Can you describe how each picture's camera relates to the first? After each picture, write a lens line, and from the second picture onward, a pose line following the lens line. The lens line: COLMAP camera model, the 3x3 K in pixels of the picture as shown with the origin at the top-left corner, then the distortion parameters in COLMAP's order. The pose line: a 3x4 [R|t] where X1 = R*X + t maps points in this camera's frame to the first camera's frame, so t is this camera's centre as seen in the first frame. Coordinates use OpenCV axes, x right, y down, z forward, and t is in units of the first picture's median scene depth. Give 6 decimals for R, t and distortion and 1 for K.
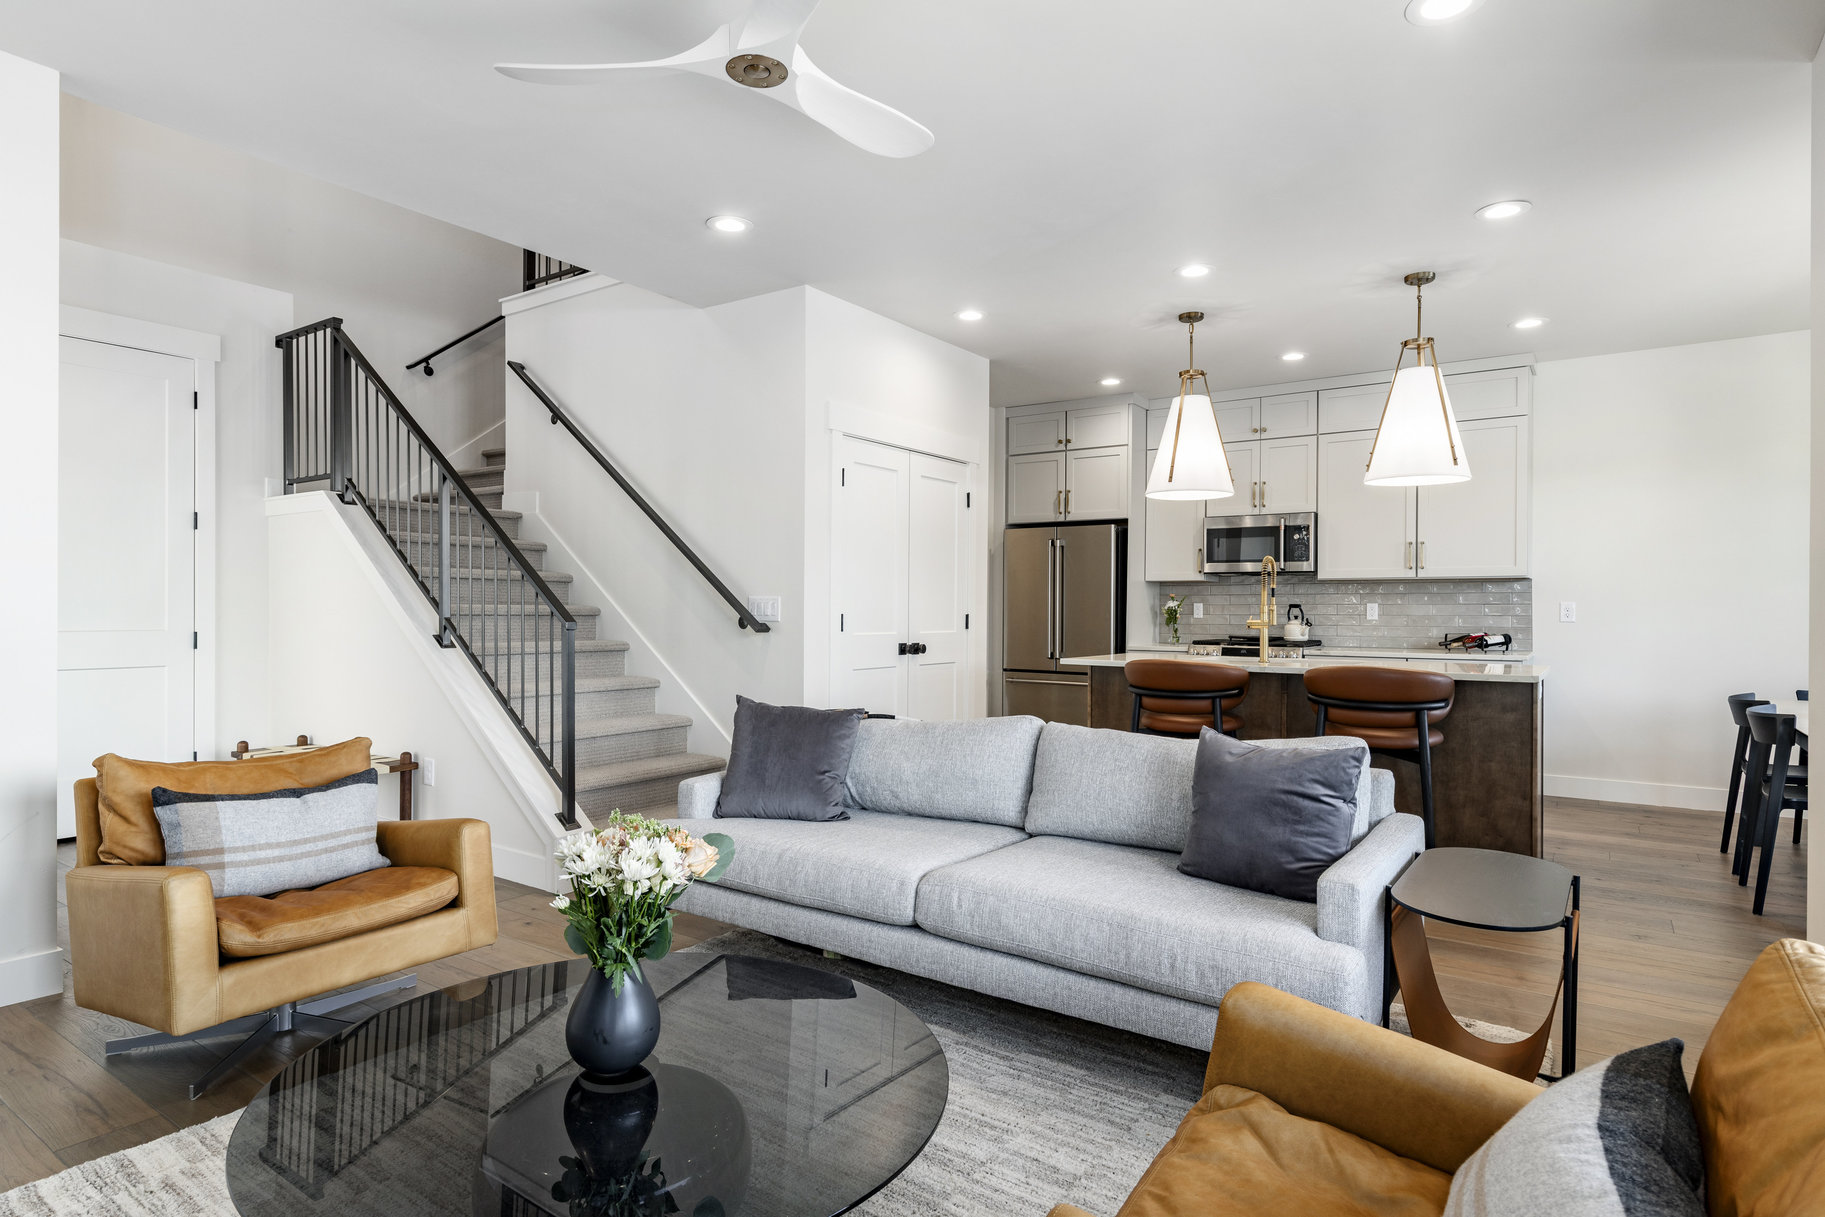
lens RADIAL K [[1002.6, 0, 918.8], [0, 1002.6, 608.9], [0, 0, 1]] dist [0.015701, 0.000173]
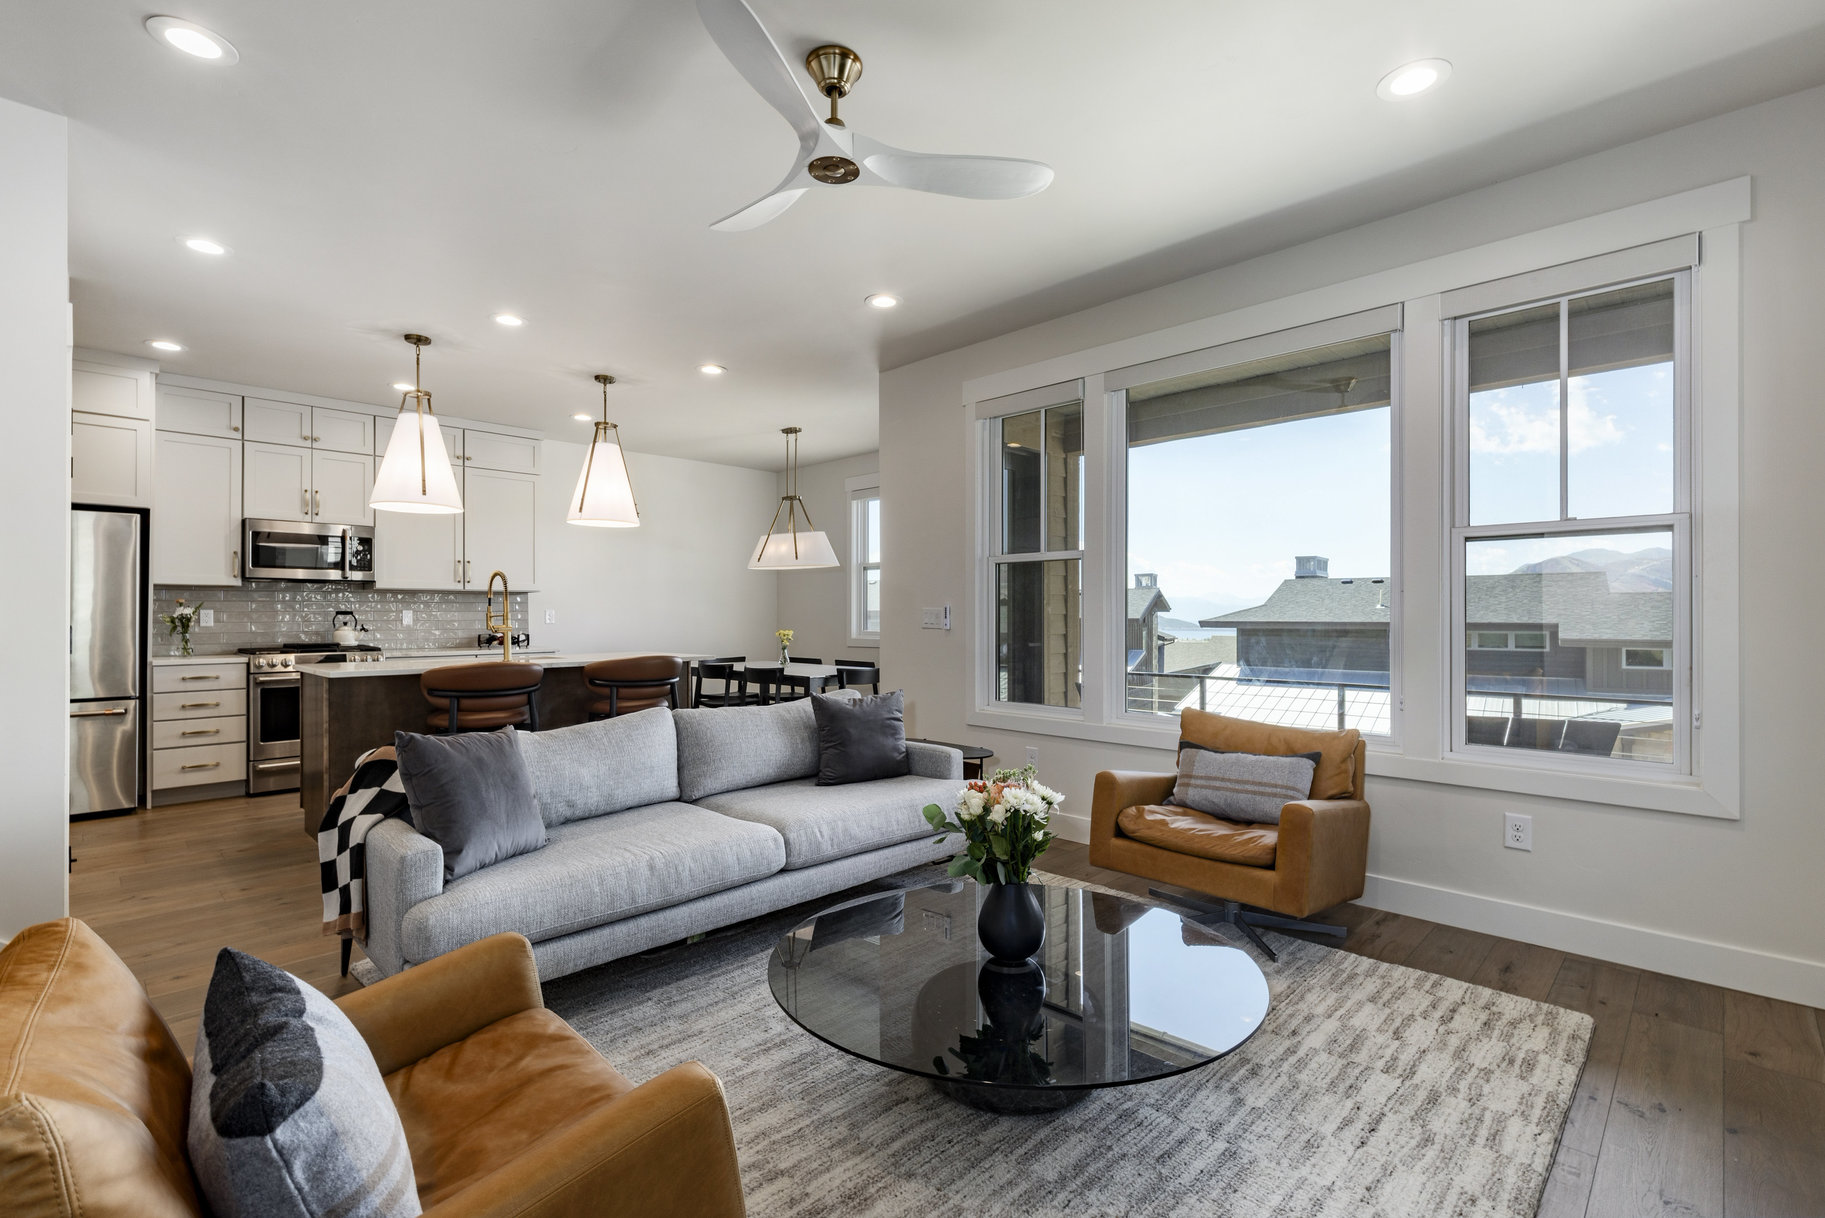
lens RADIAL K [[827.5, 0, 928.5], [0, 827.5, 604.5], [0, 0, 1]] dist [0.010308, -0.002126]
pose [[0.145983, 0.007273, 0.989260, -0.432983], [0.002991, 0.999965, -0.007793, -0.003264], [-0.989283, 0.004096, 0.145956, 0.287117]]
